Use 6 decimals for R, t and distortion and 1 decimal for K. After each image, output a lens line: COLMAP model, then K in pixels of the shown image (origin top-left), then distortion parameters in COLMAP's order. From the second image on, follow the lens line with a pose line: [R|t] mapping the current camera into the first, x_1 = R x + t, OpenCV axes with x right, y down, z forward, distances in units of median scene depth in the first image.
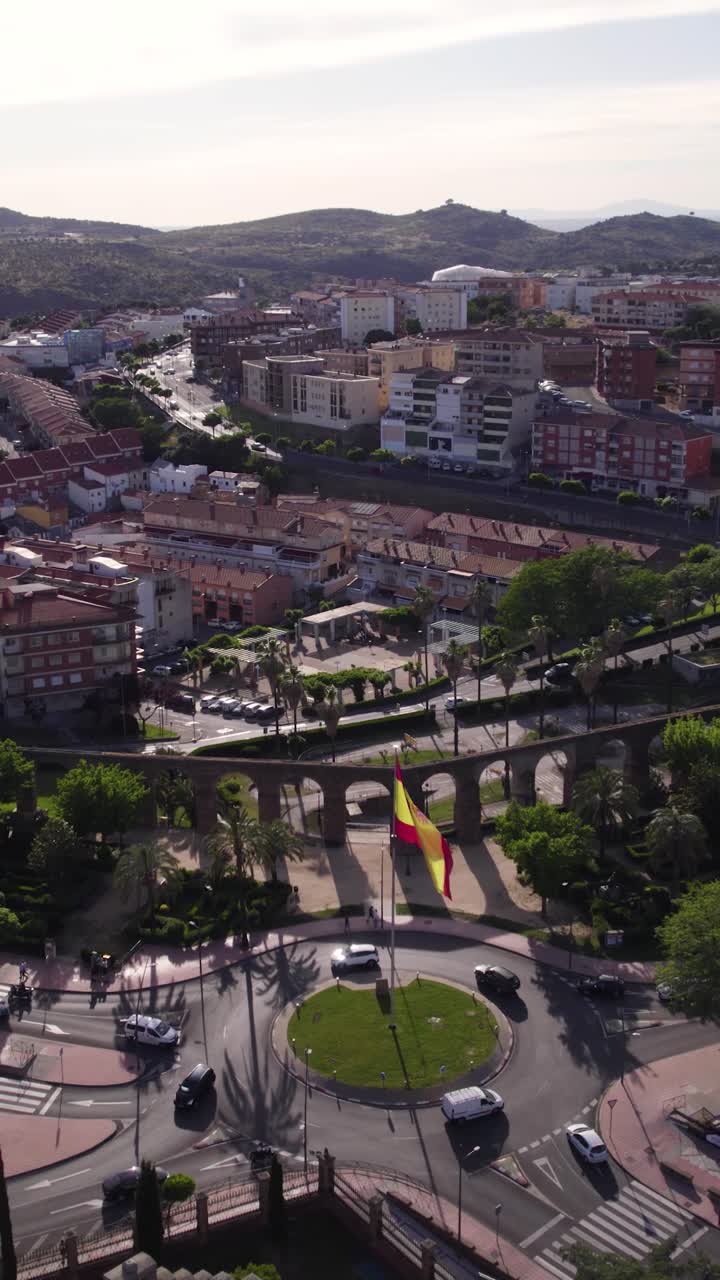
lens RADIAL K [[1489.4, 0, 360.0], [0, 1489.4, 640.0], [0, 0, 1]] dist [-0.048598, -0.035977]
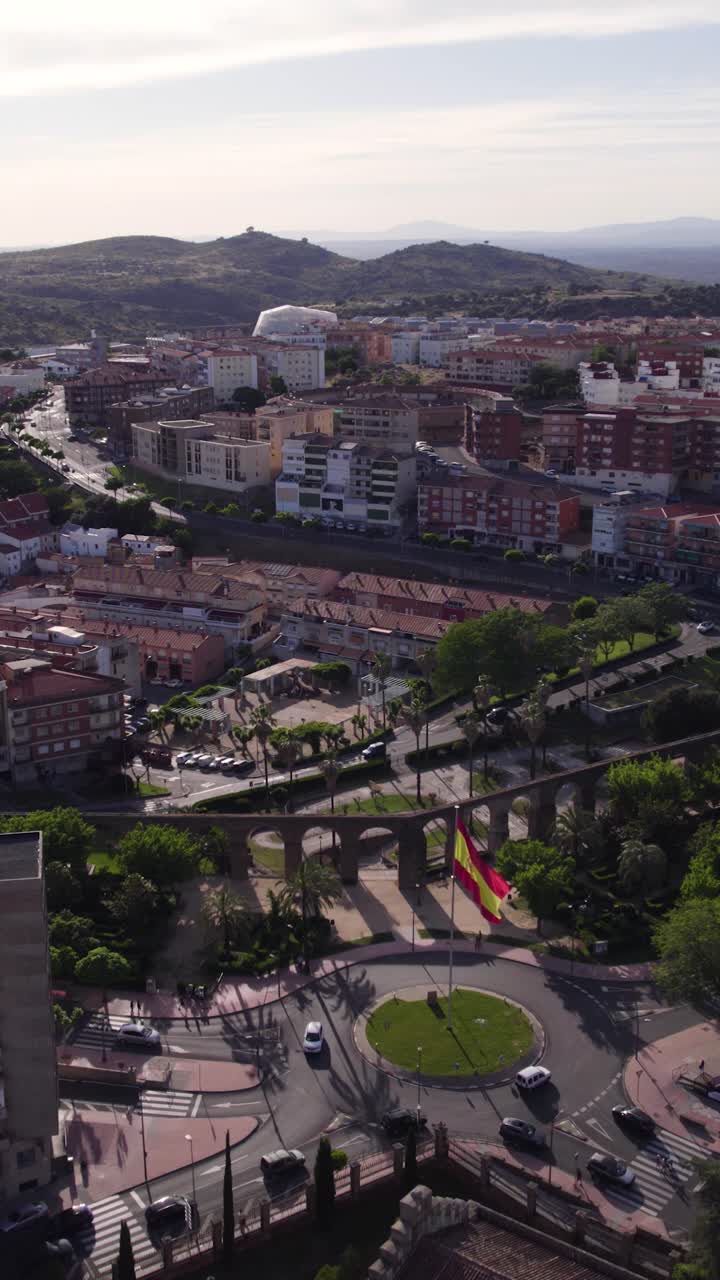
lens RADIAL K [[1489.4, 0, 360.0], [0, 1489.4, 640.0], [0, 0, 1]] dist [-0.048598, -0.035977]
pose [[0.990346, -0.031748, 0.134936, -0.095625], [0.033259, 0.999407, -0.008960, -0.026875], [-0.134571, 0.013362, 0.990814, -0.108413]]
